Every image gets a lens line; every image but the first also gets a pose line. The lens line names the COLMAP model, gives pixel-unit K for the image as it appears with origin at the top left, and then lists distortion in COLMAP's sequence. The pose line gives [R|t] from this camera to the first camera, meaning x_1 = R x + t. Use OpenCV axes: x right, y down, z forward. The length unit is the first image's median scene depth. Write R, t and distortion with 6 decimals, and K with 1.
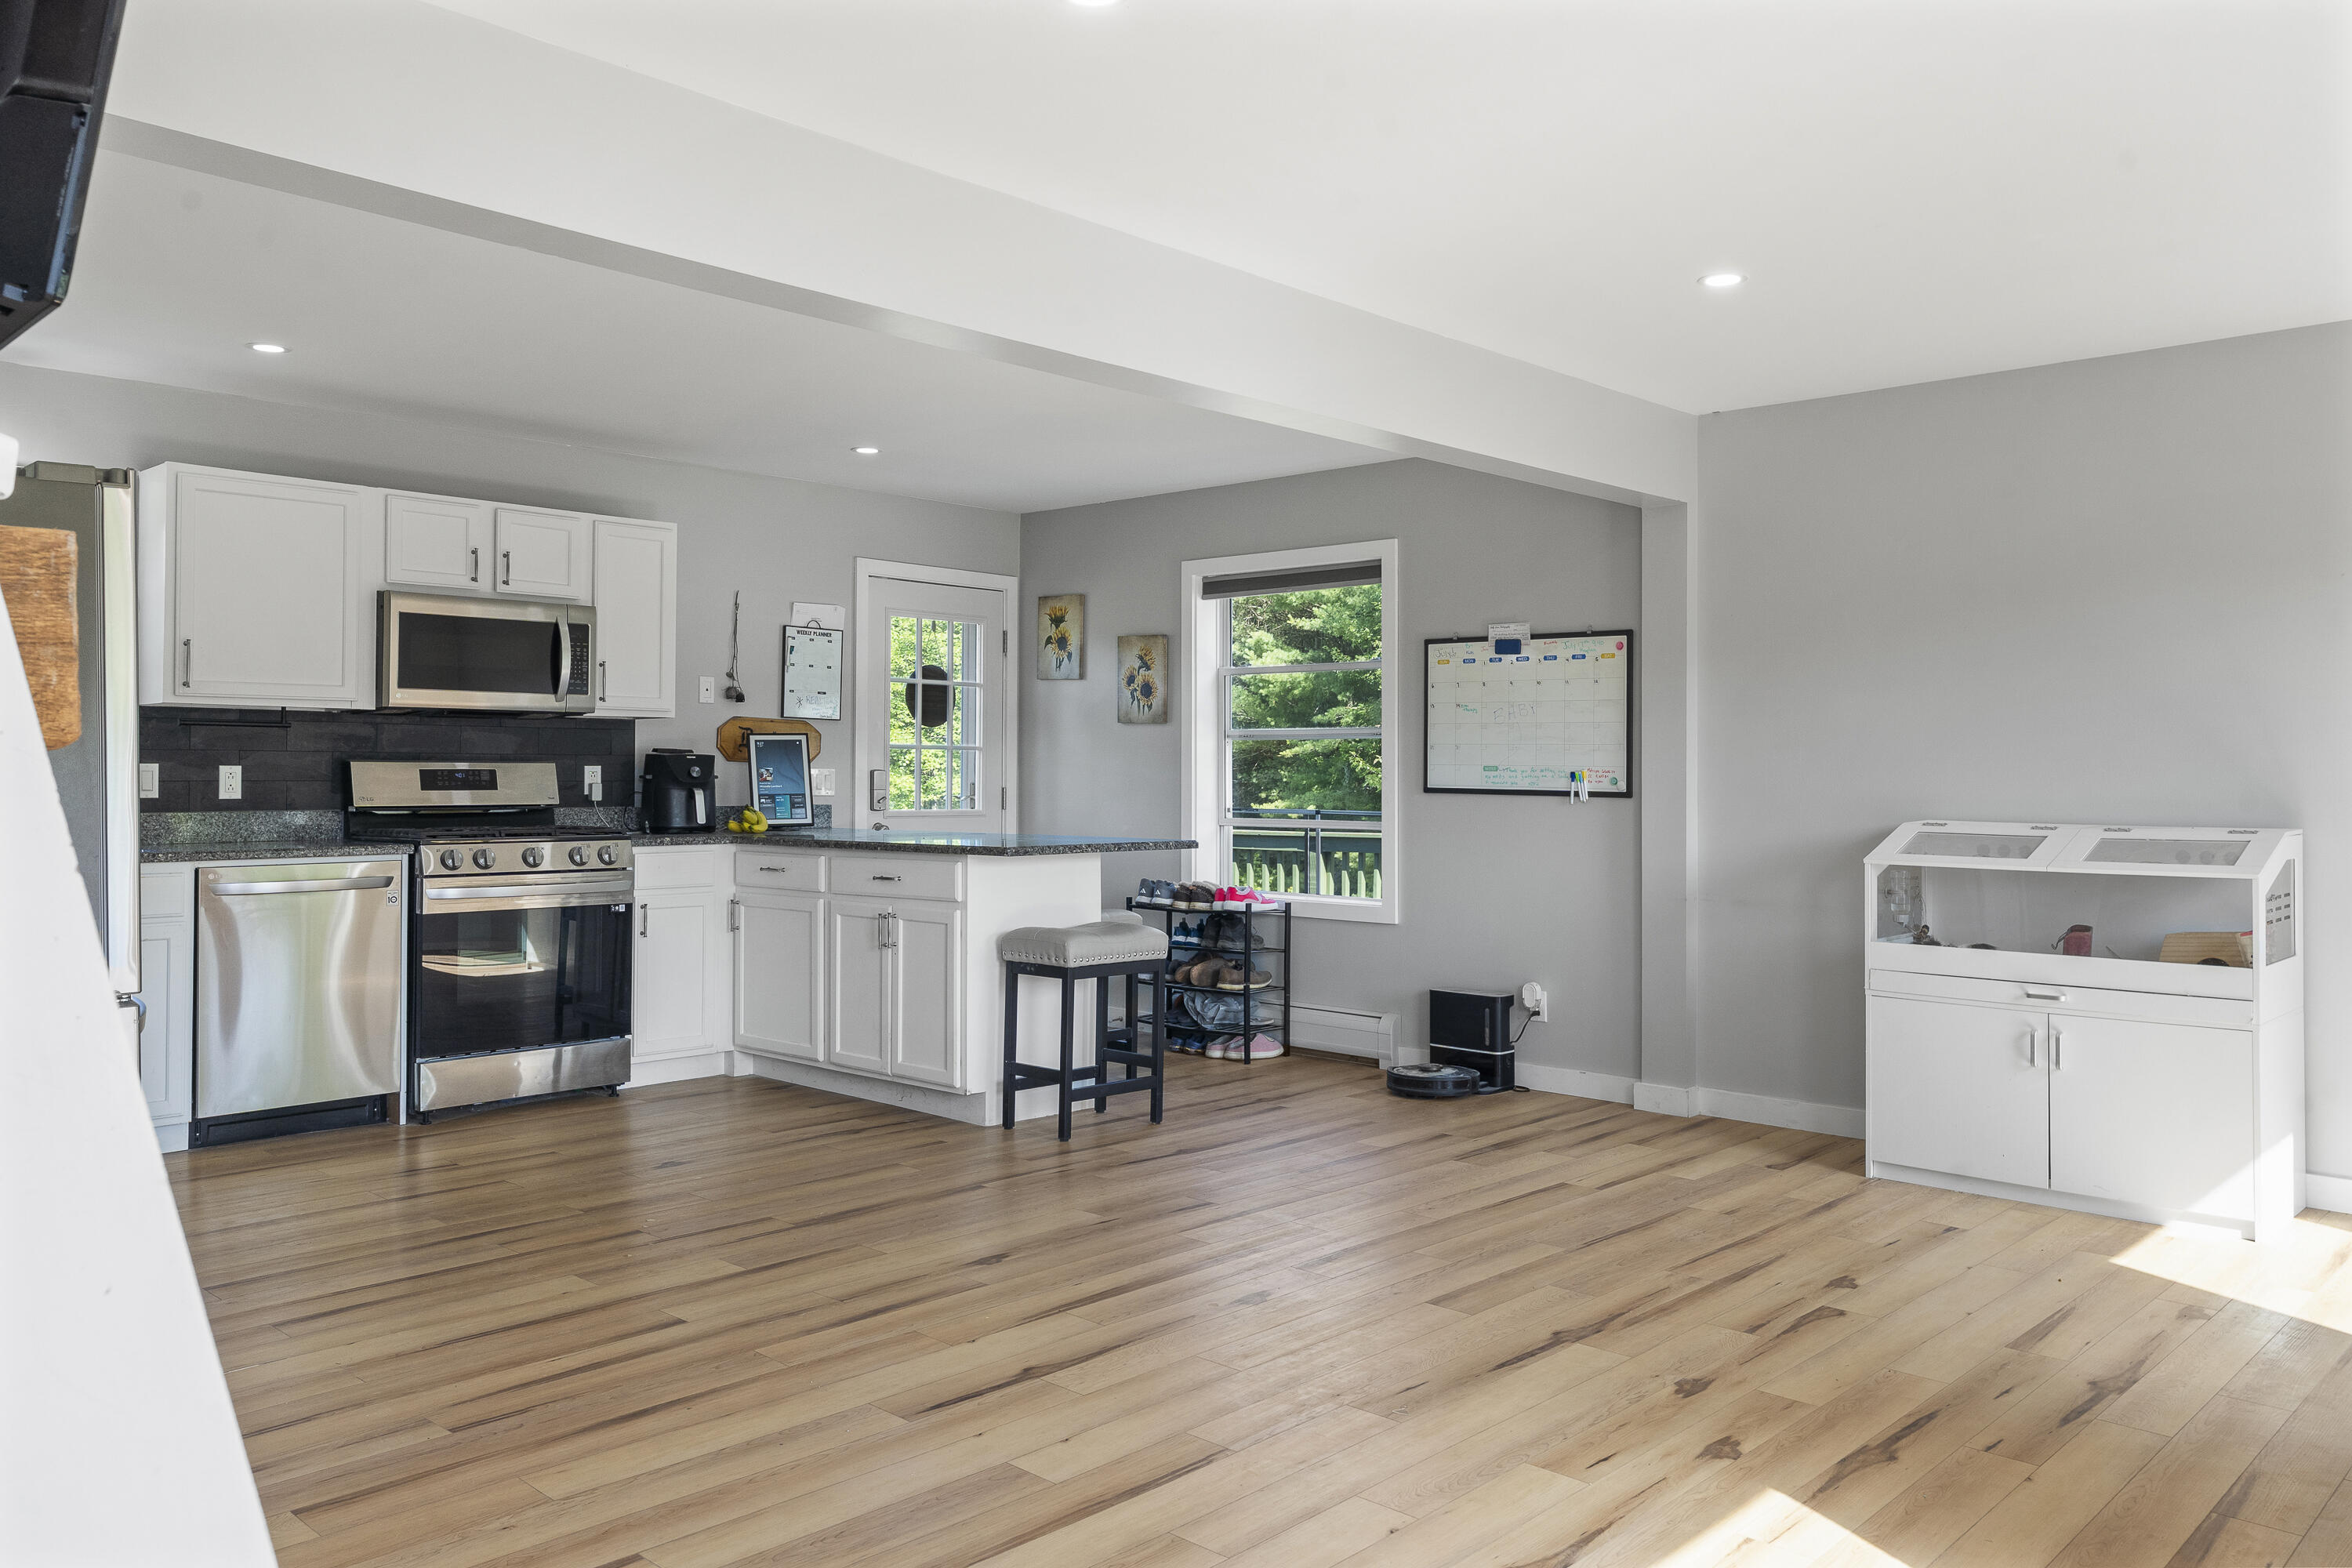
lens RADIAL K [[1714.9, 0, 1169.4], [0, 1714.9, 750.0], [0, 0, 1]] dist [0.003629, 0.003866]
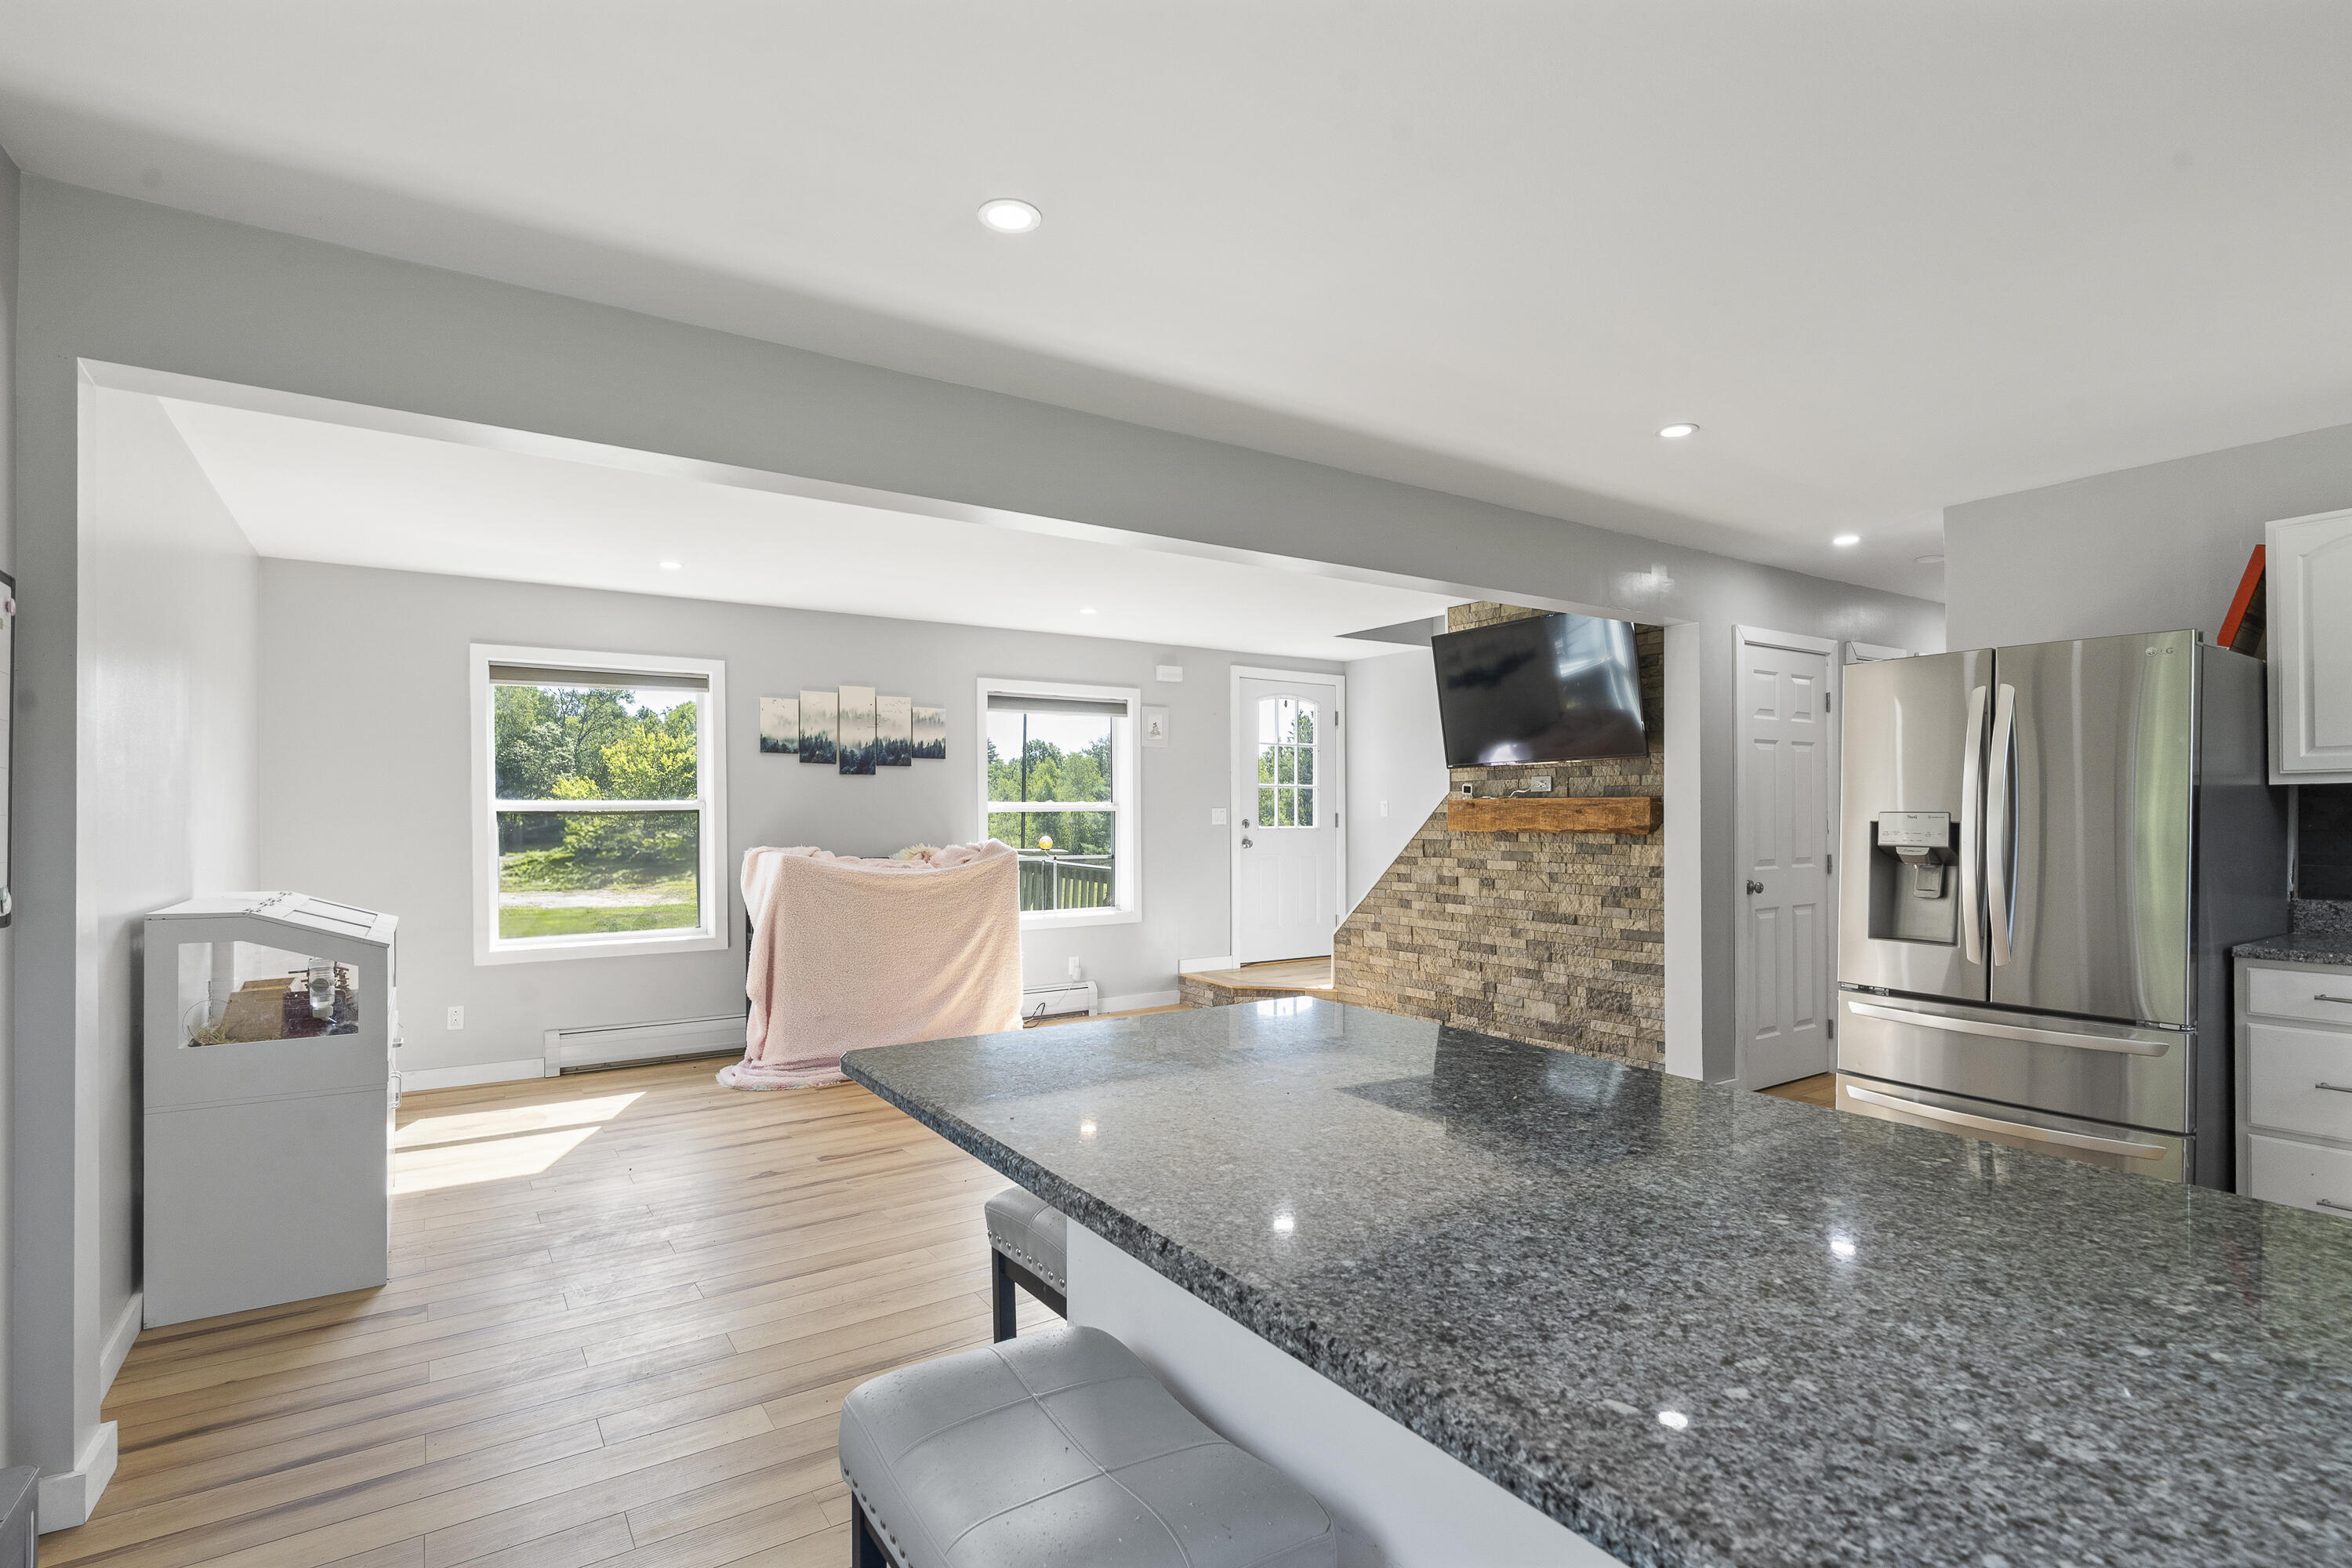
lens RADIAL K [[1106.0, 0, 1208.6], [0, 1106.0, 816.9], [0, 0, 1]] dist [-0.007064, 0.002282]
pose [[-0.981181, -0.002684, 0.193072, -0.115379], [-0.004903, 0.999927, -0.011017, -0.001489], [-0.193028, -0.011757, -0.981123, 1.177088]]
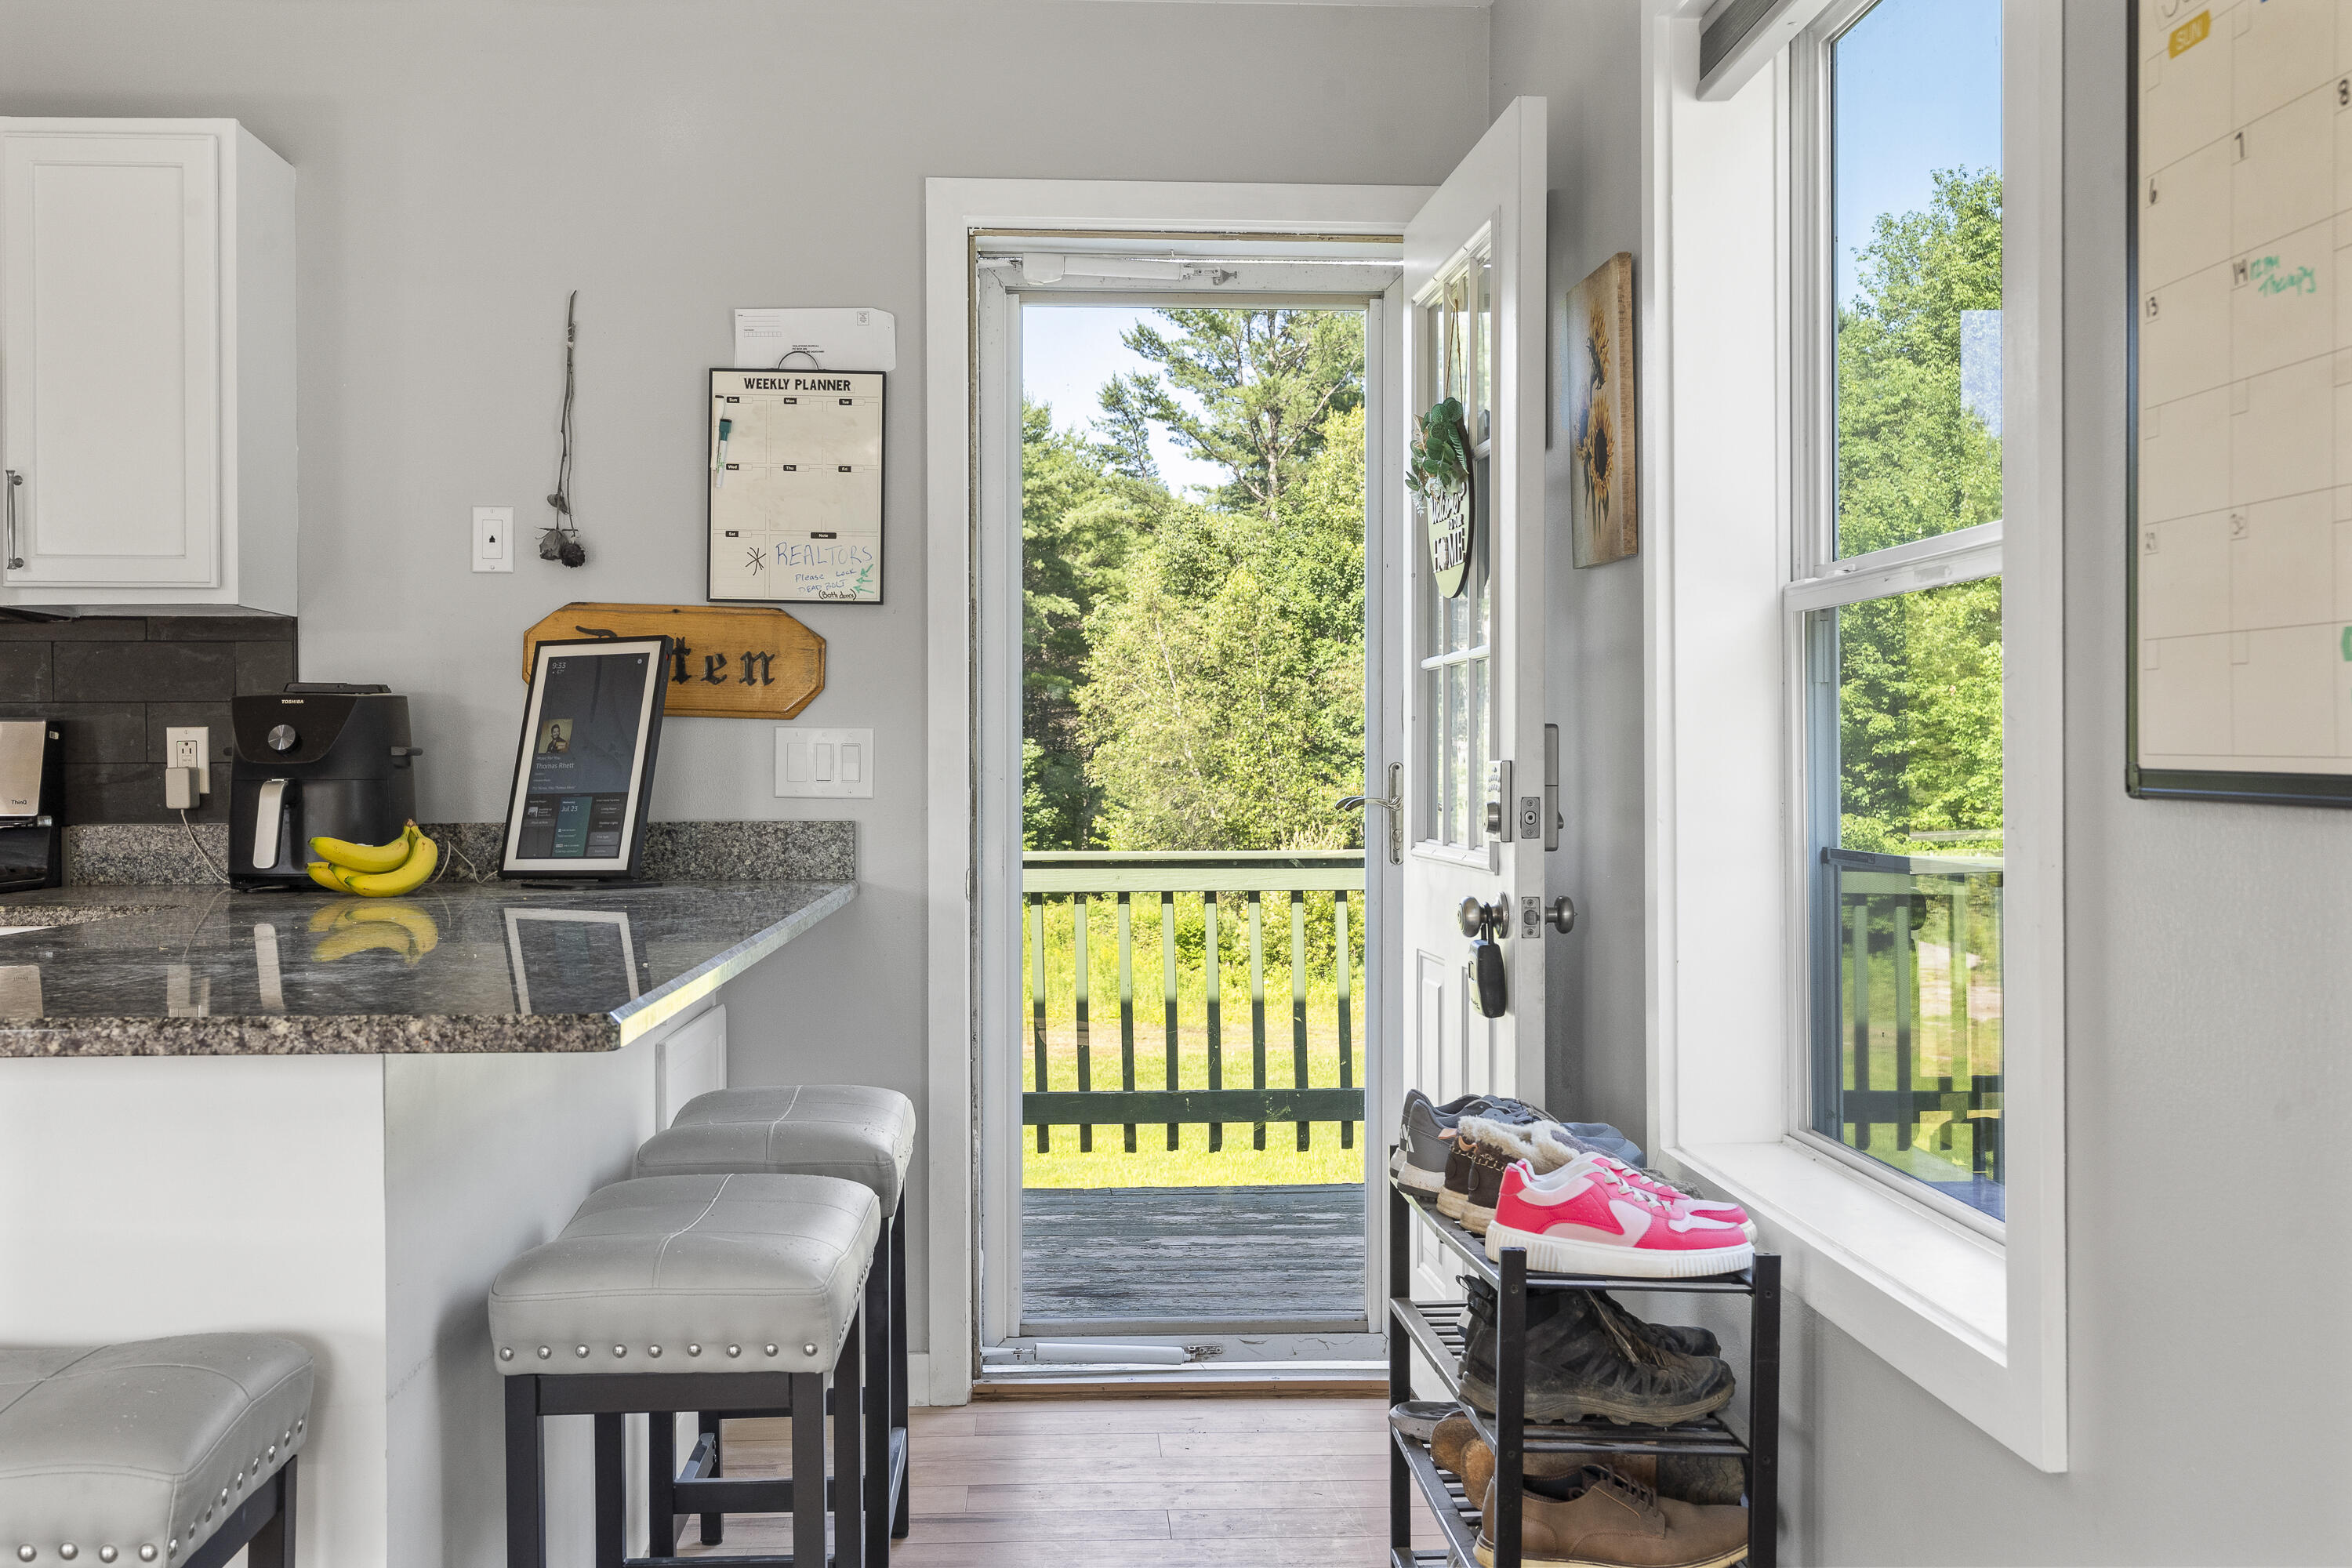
lens RADIAL K [[2304.8, 0, 1176.3], [0, 2304.8, 782.0], [0, 0, 1]] dist [0.005704, 0.000000]
pose [[0.728587, -0.000807, -0.684953, 0.258965], [0.016426, 0.999732, 0.016295, 0.018820], [0.684757, -0.023124, 0.728405, 0.804288]]
